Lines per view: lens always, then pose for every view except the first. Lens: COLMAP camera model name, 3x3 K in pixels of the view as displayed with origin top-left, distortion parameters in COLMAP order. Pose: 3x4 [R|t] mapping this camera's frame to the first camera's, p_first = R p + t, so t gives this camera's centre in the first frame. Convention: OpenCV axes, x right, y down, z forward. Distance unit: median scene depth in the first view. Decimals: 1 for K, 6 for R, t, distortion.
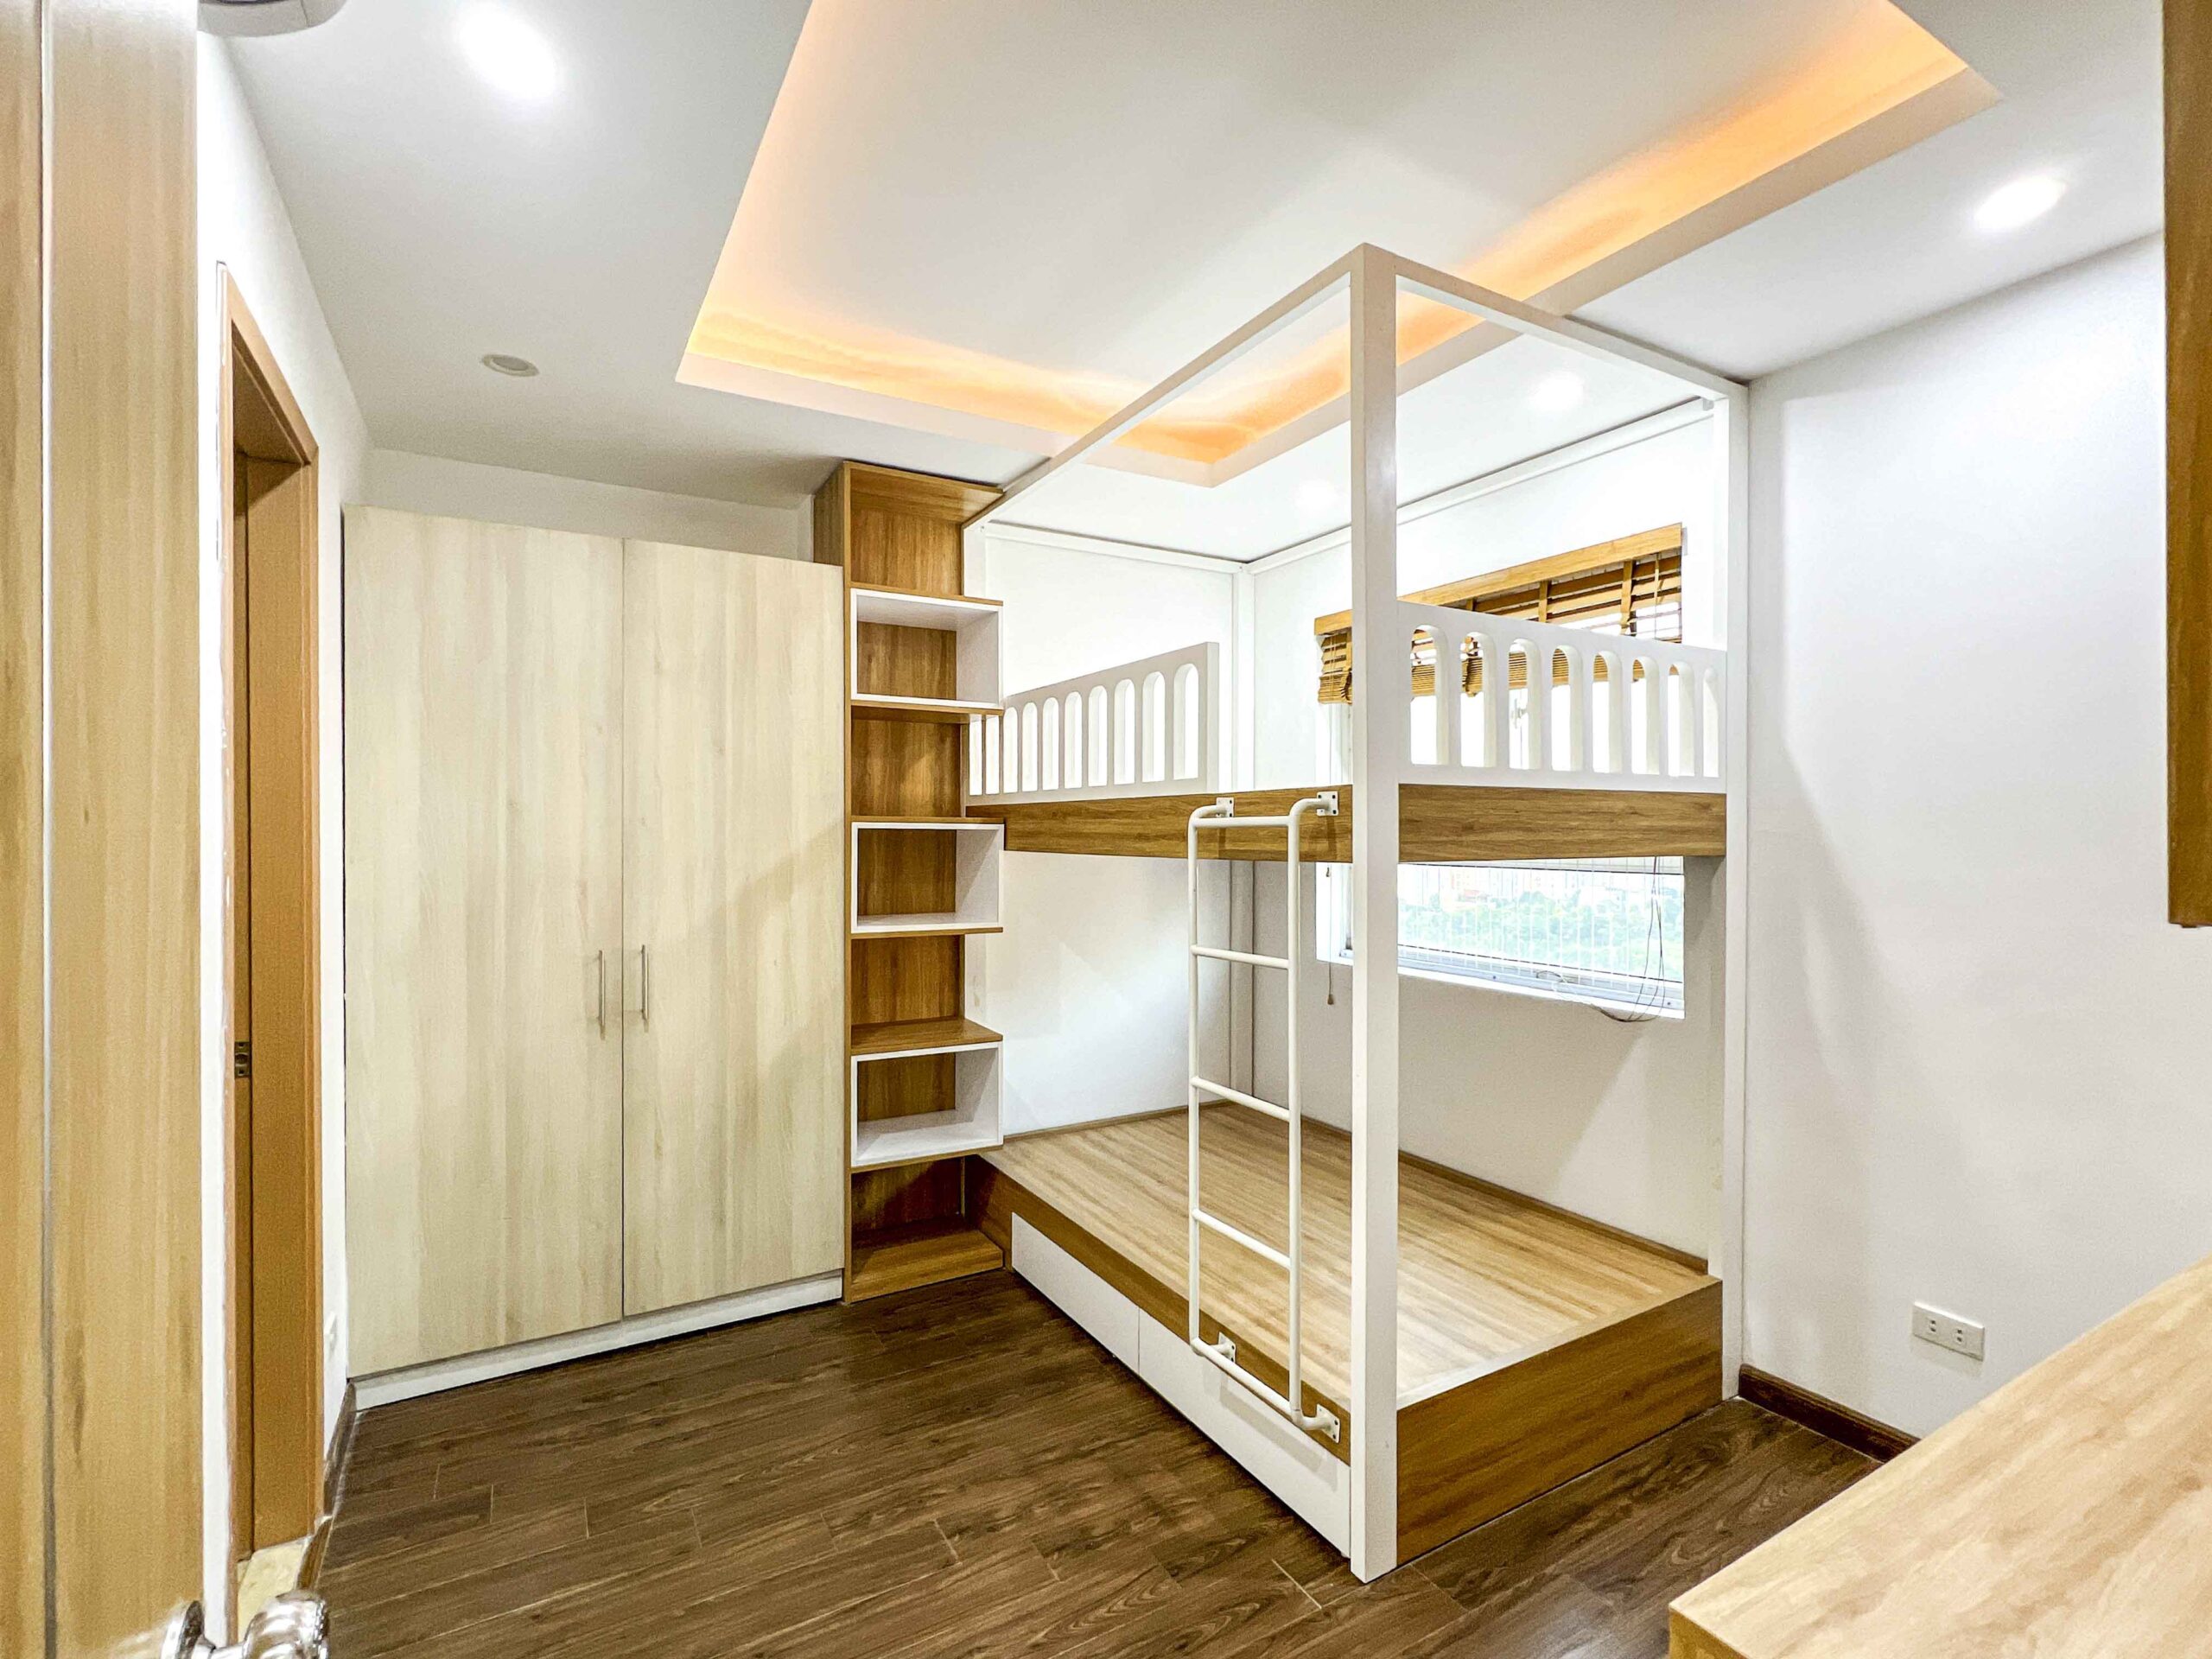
lens RADIAL K [[1003.4, 0, 1107.8], [0, 1003.4, 839.8], [0, 0, 1]] dist [0.000549, 0.000000]
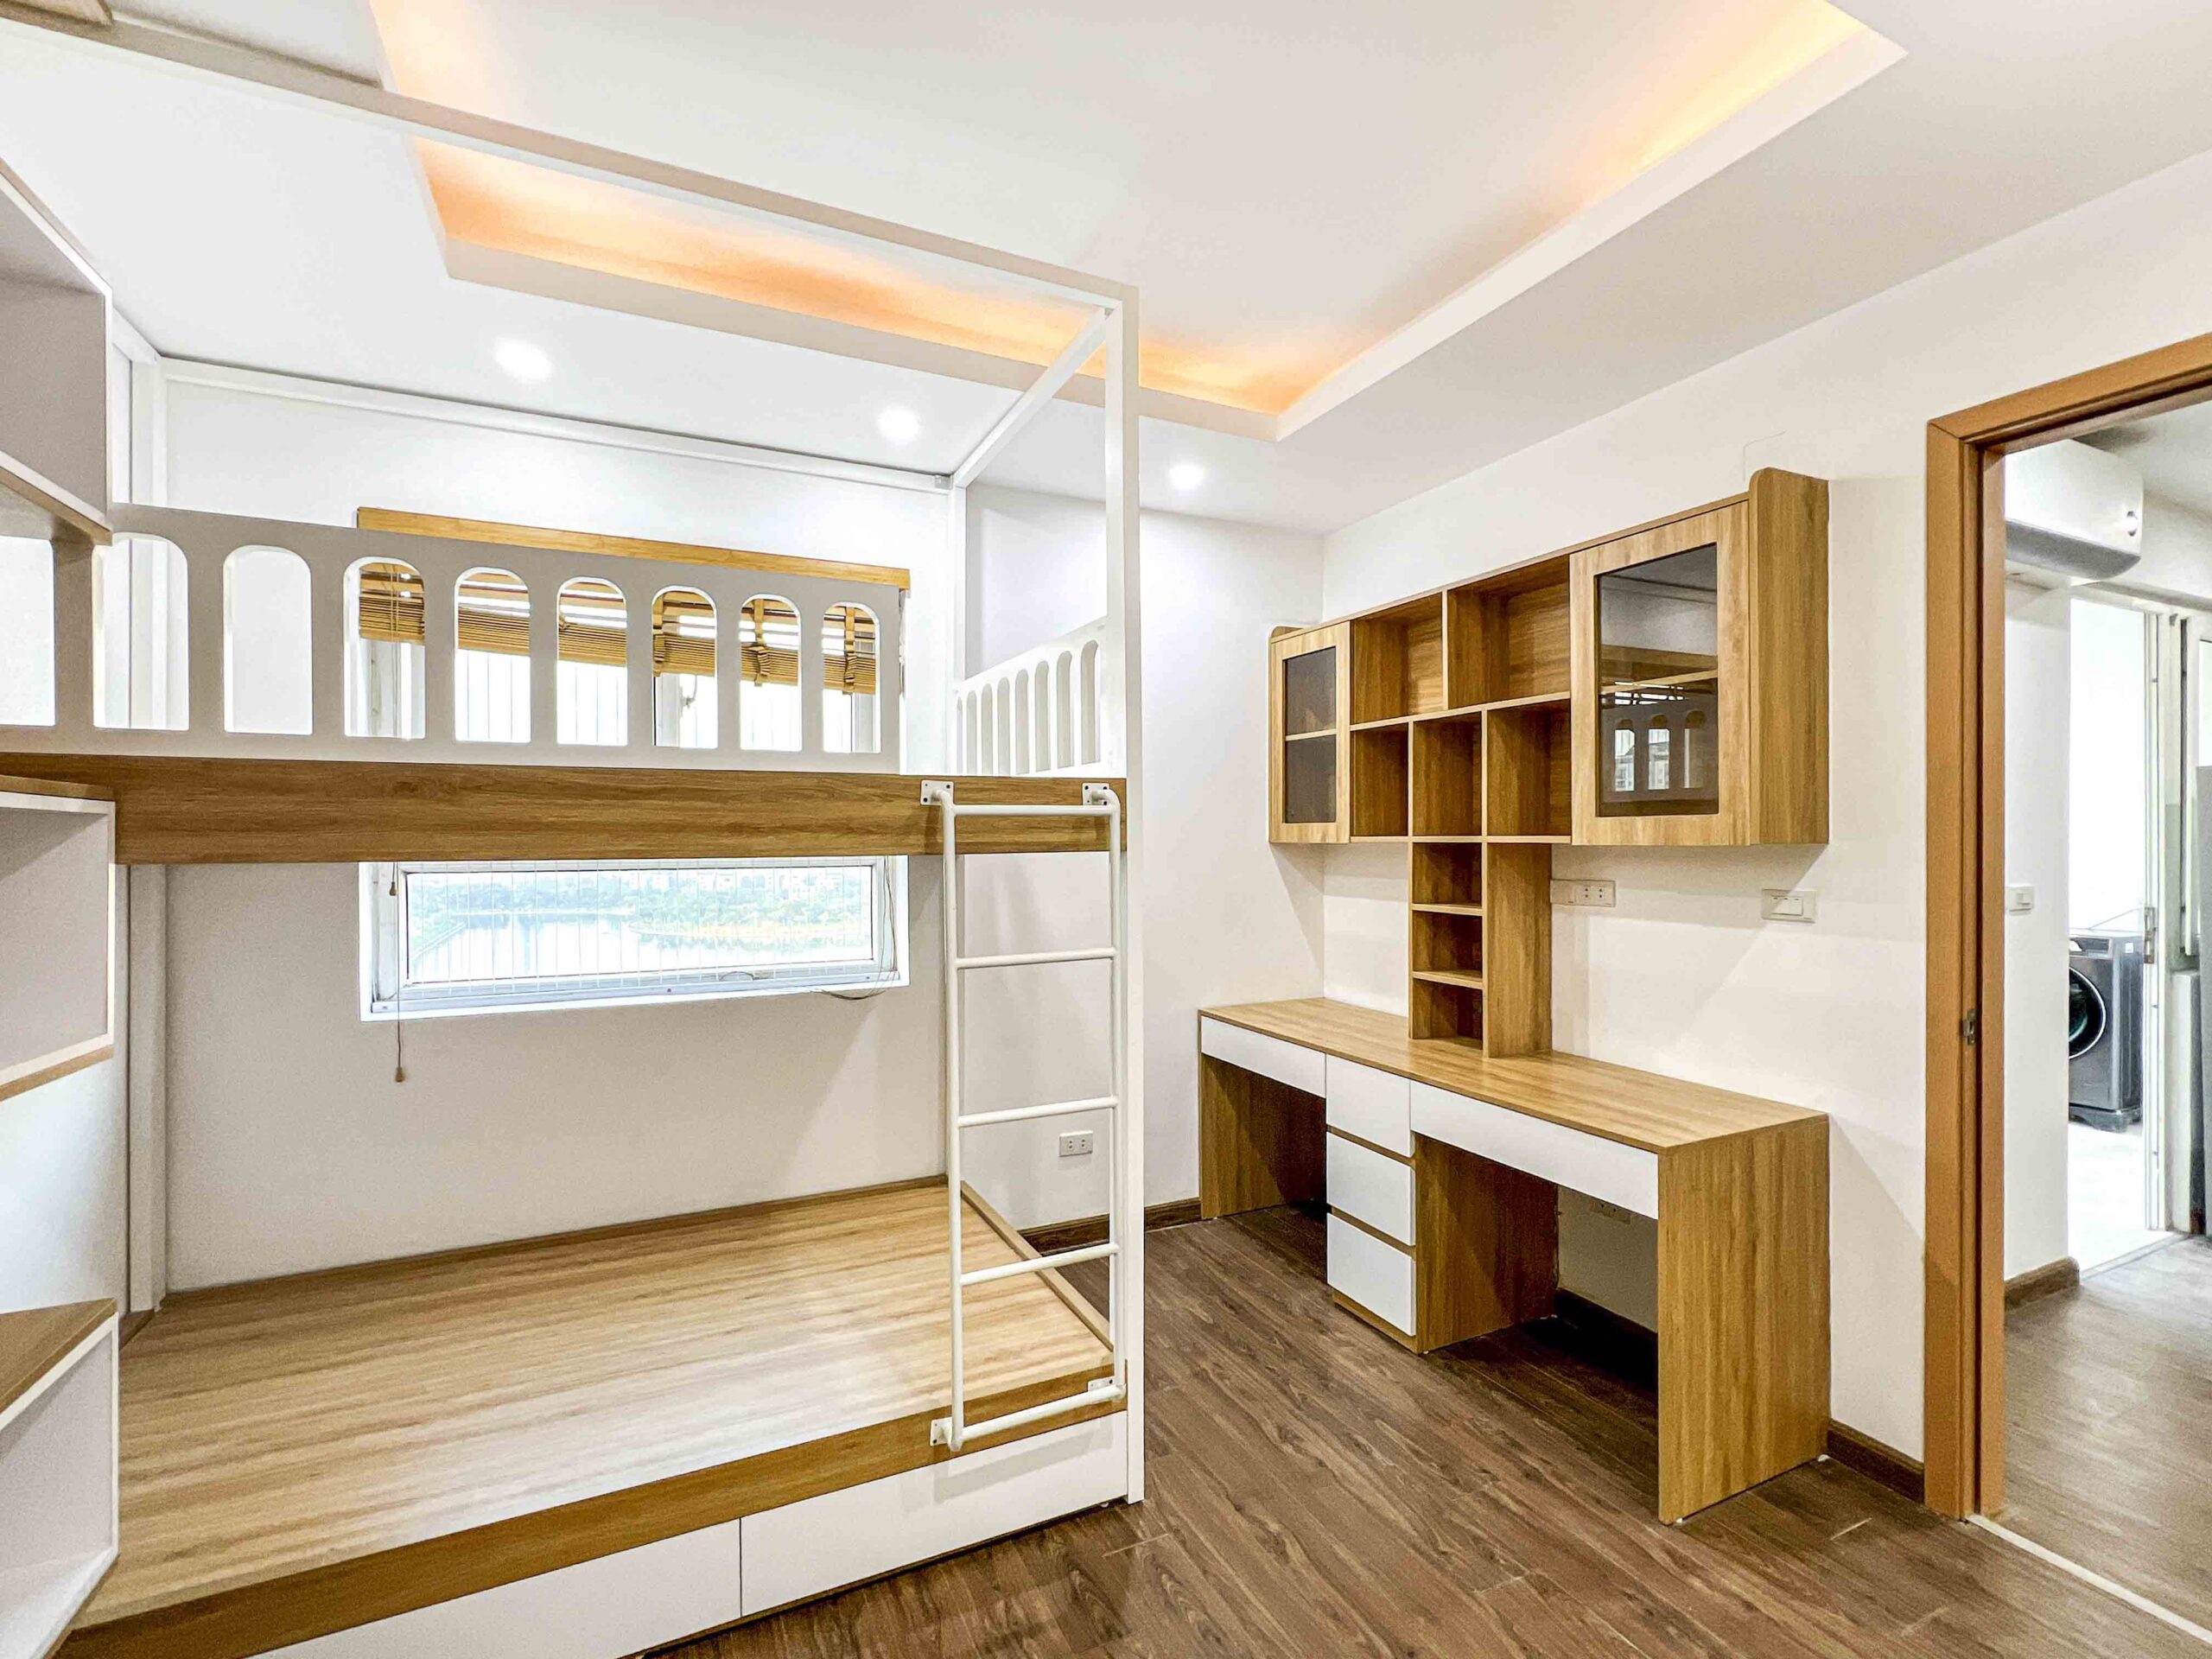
lens RADIAL K [[1003.4, 0, 1107.8], [0, 1003.4, 839.8], [0, 0, 1]] dist [0.000549, 0.000000]
pose [[0.088621, -0.001960, 0.996063, -0.594106], [0.012526, 0.999921, 0.000853, 0.007000], [-0.995987, 0.012401, 0.088639, 0.650378]]
